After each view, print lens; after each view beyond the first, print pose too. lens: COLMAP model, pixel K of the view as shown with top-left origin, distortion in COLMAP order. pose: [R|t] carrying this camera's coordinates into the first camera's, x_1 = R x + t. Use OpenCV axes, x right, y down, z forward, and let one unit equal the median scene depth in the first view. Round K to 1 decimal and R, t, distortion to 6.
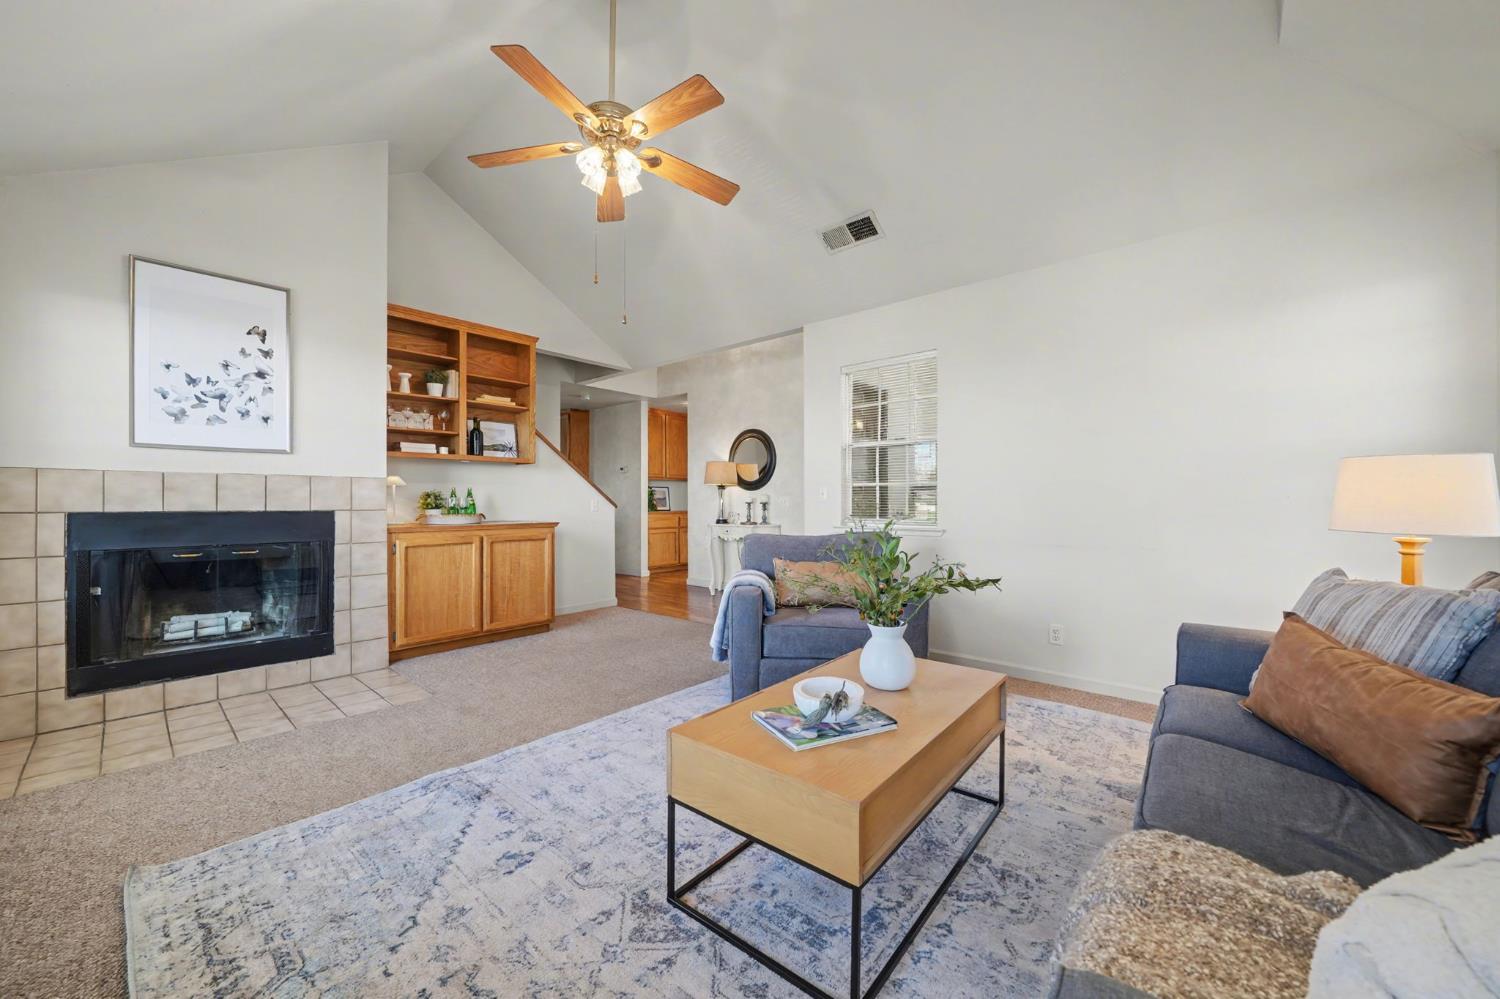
lens RADIAL K [[564.7, 0, 750.8], [0, 564.7, 498.8], [0, 0, 1]] dist [-0.014218, 0.001637]
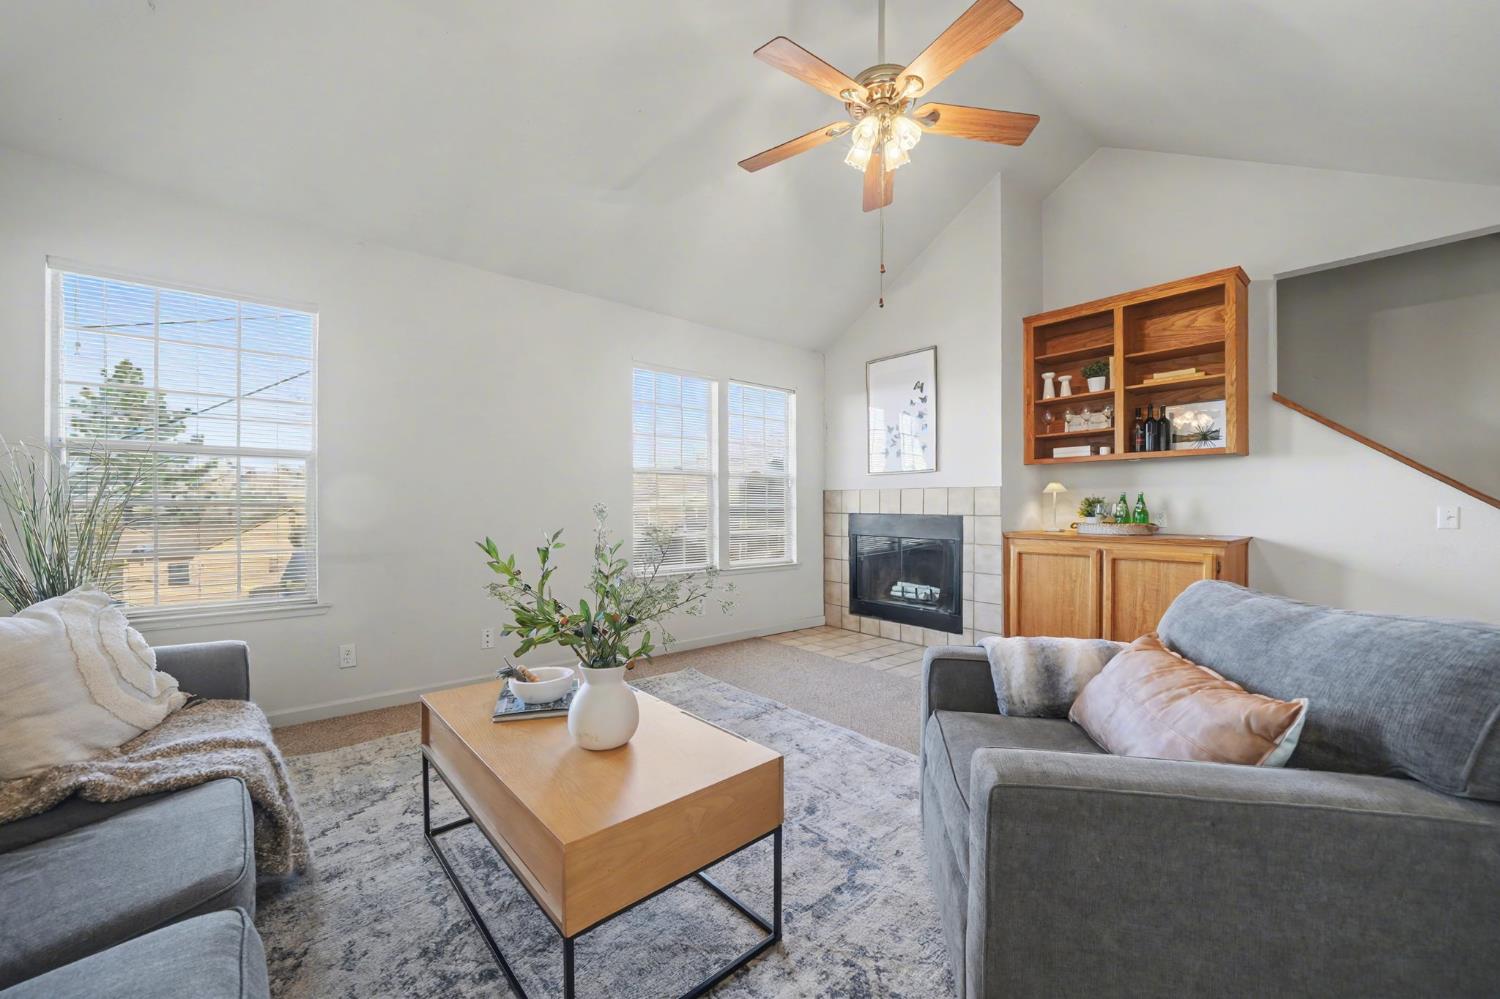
lens RADIAL K [[602.9, 0, 758.2], [0, 602.9, 504.5], [0, 0, 1]] dist [-0.004087, 0.000087]
pose [[-0.173439, -0.001898, -0.984843, 0.610254], [0.002241, 0.999995, -0.002322, -0.000623], [0.984842, -0.002610, -0.173434, 0.795368]]
